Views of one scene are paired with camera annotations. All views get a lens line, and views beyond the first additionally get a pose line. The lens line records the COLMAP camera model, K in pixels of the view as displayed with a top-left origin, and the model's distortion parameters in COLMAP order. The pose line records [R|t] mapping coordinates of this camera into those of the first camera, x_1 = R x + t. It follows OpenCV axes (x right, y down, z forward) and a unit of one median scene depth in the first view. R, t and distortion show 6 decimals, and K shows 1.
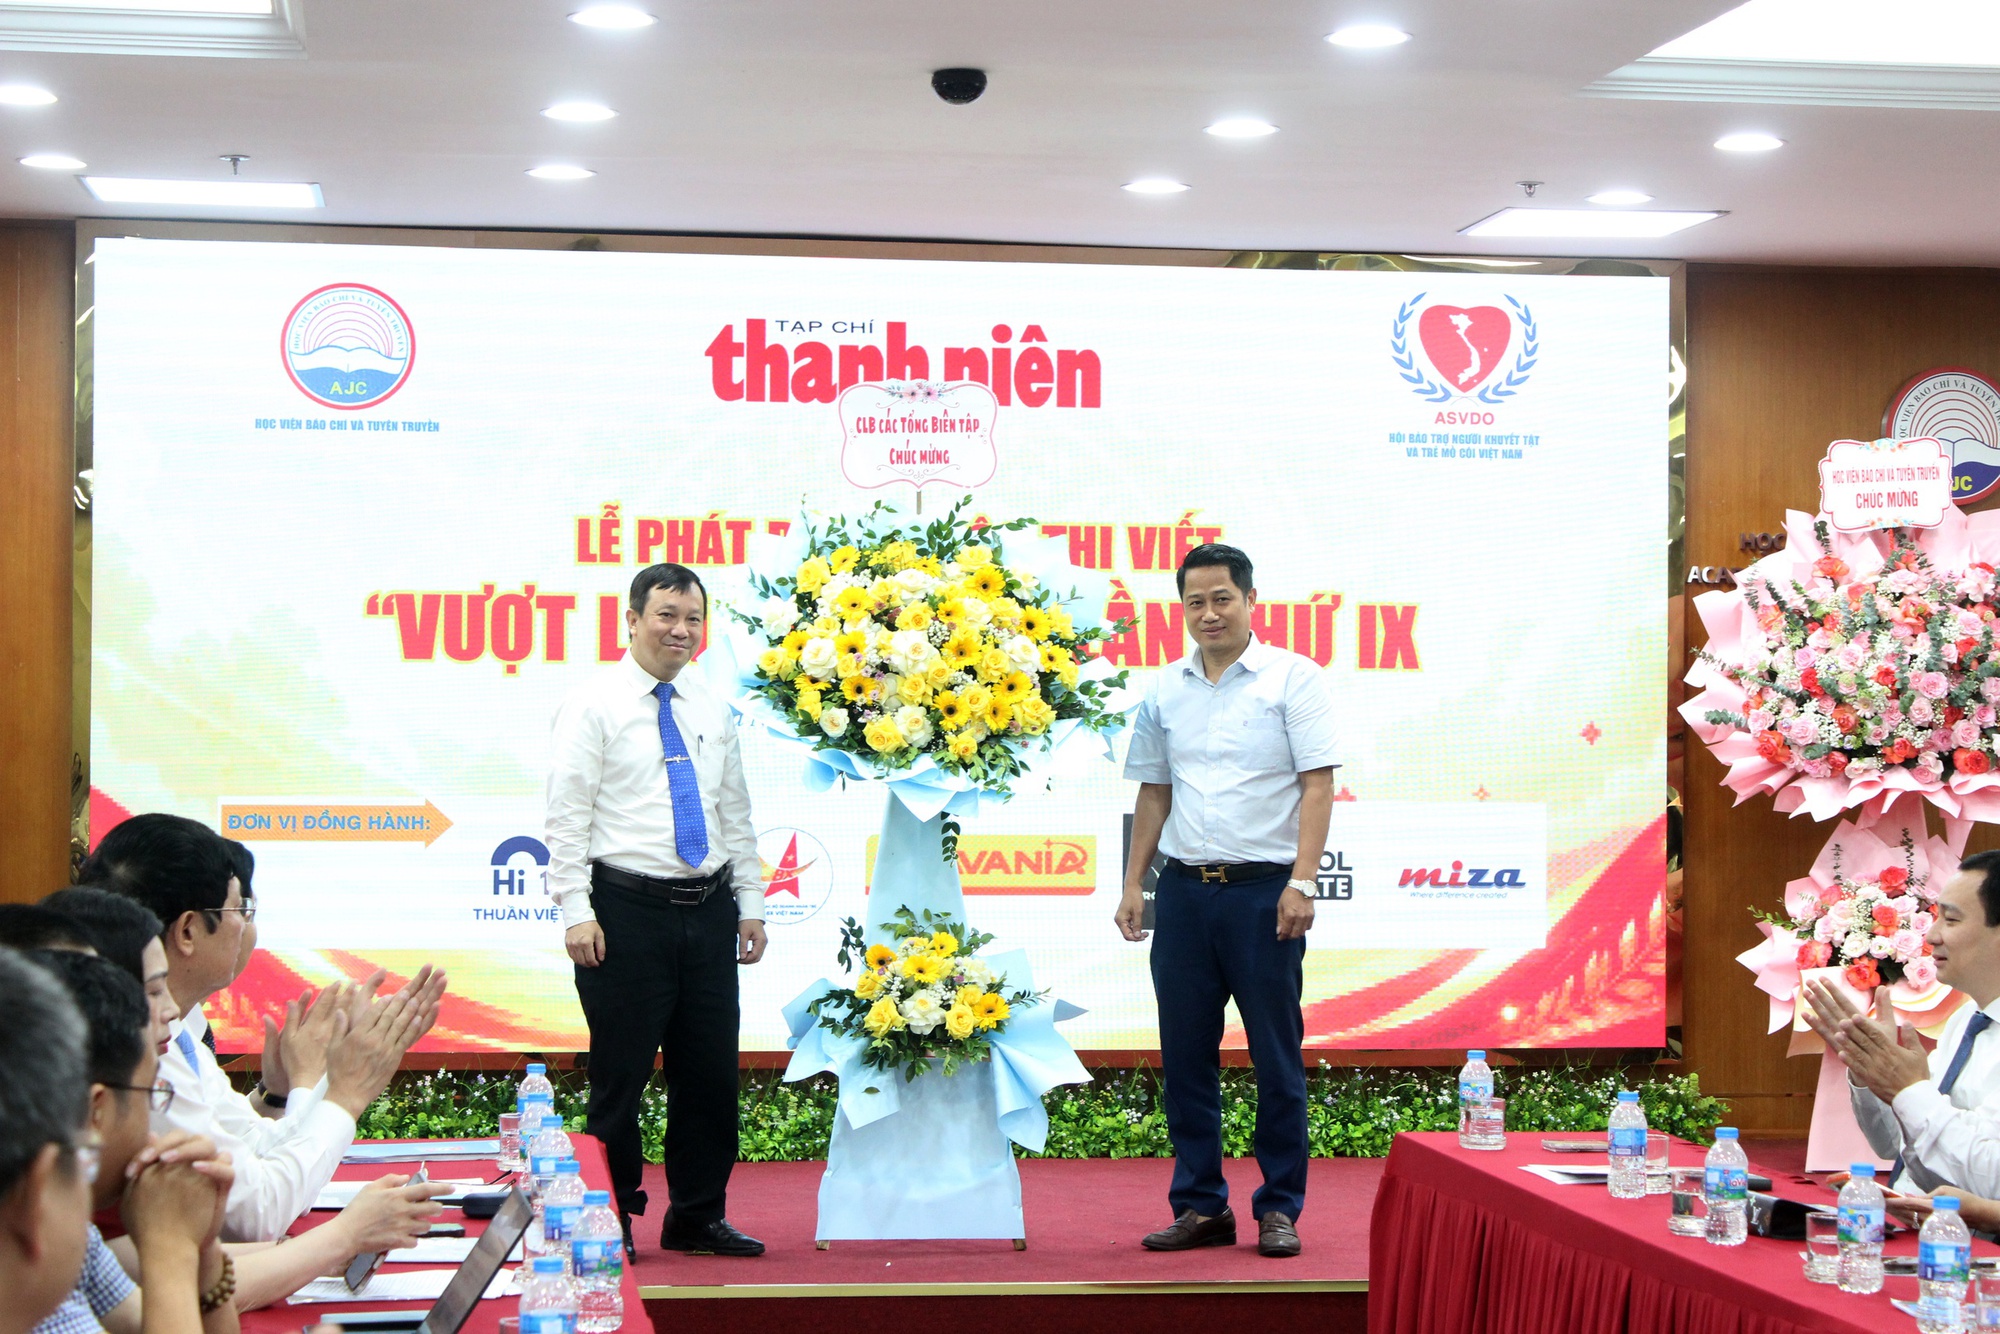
lens RADIAL K [[4326.1, 0, 1003.1], [0, 4326.1, 670.7], [0, 0, 1]] dist [0.066597, 0.207885]
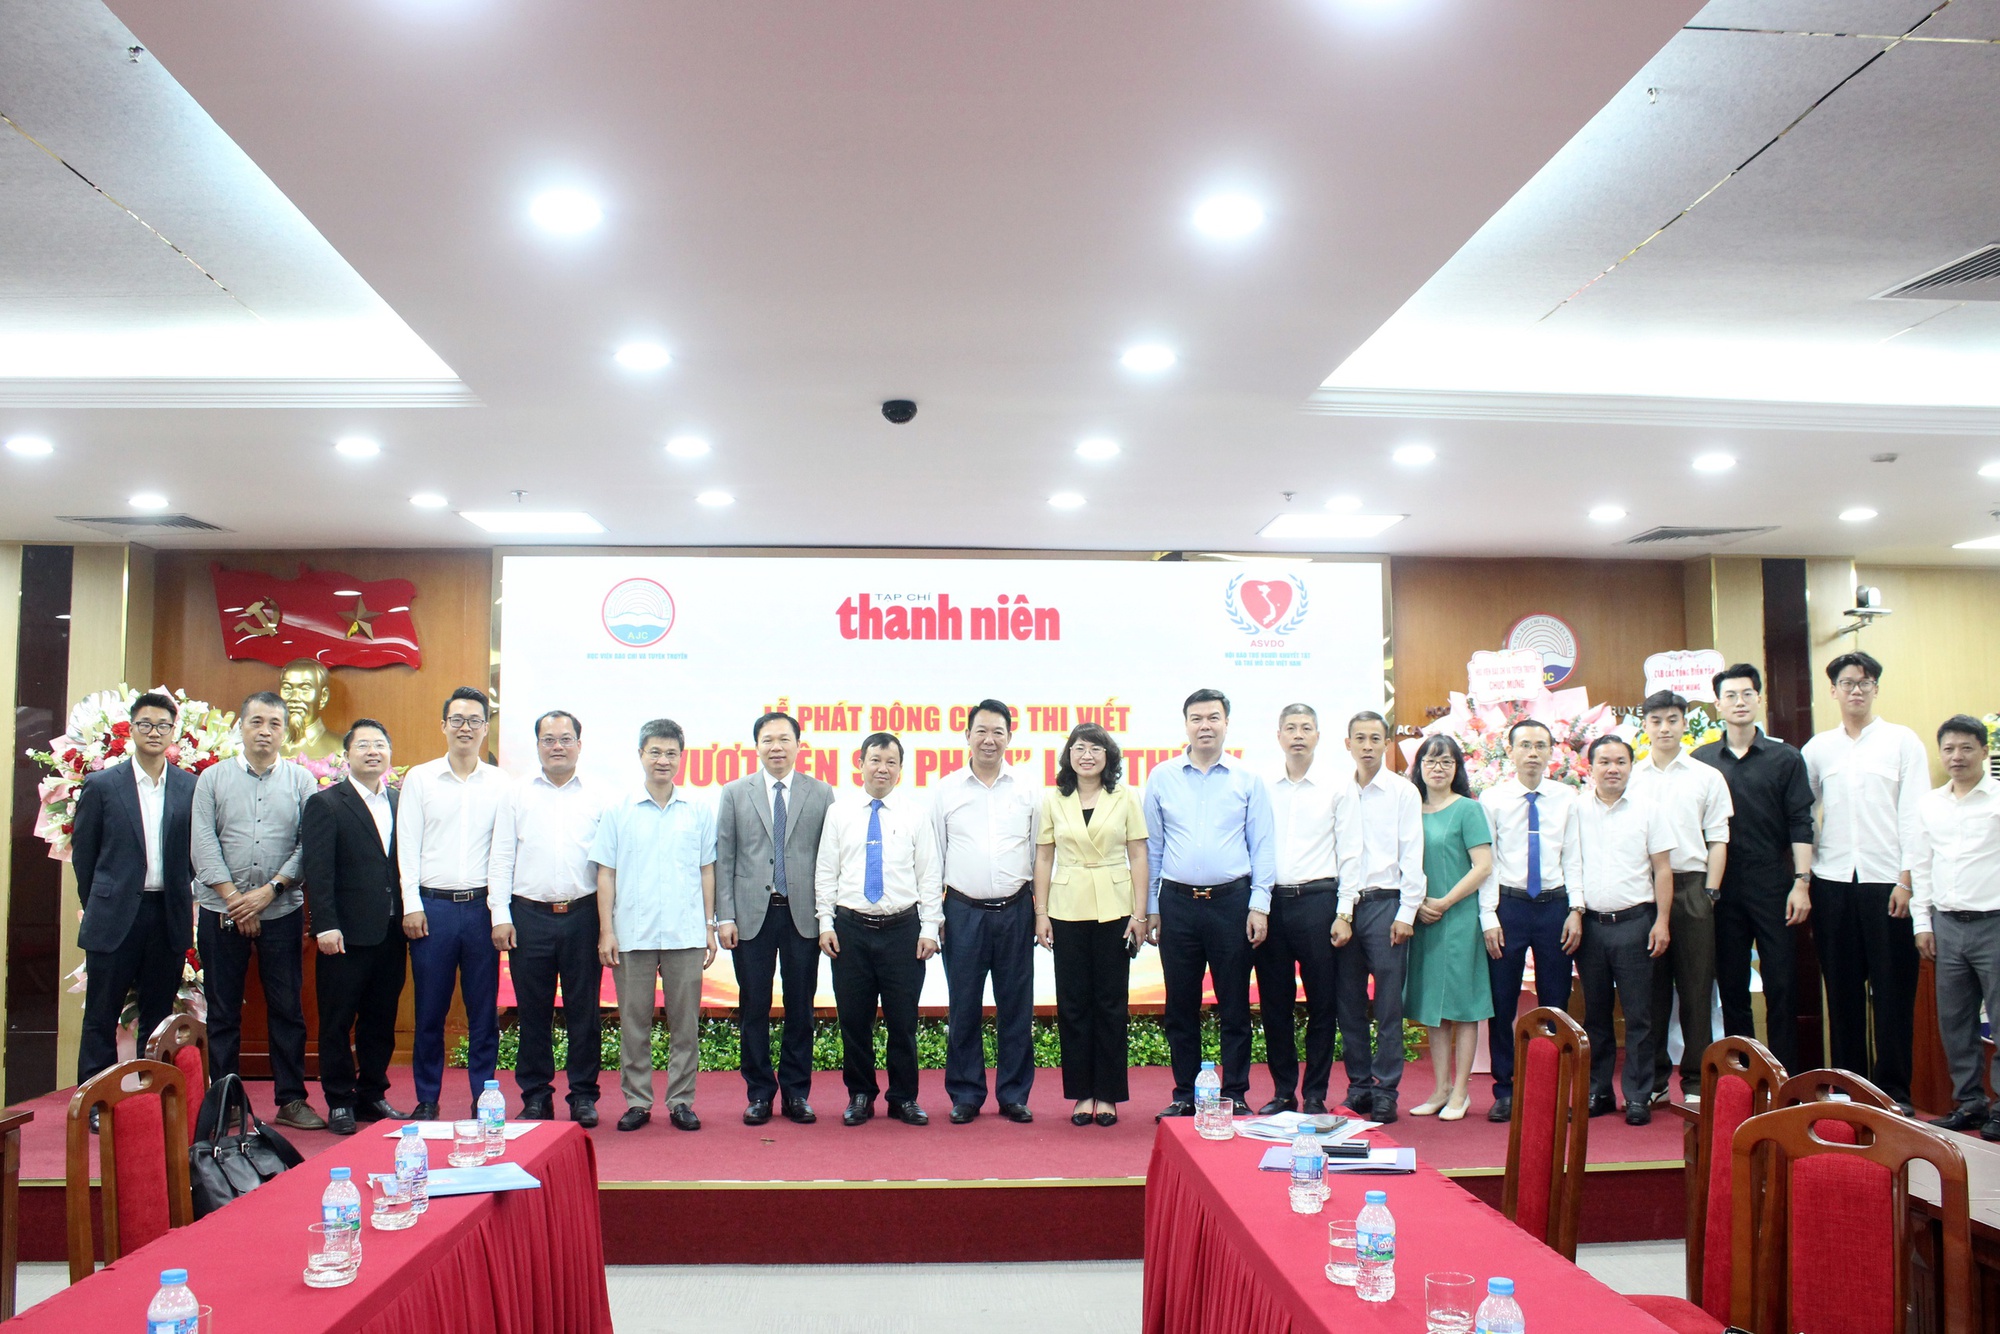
lens RADIAL K [[1746.7, 0, 1000.7], [0, 1746.7, 670.7], [0, 0, 1]] dist [-0.140875, 0.002817]
pose [[0.996400, -0.016550, -0.083148, 0.057895], [0.010664, 0.997437, -0.070746, 0.002035], [0.084106, 0.069604, 0.994023, 0.289308]]
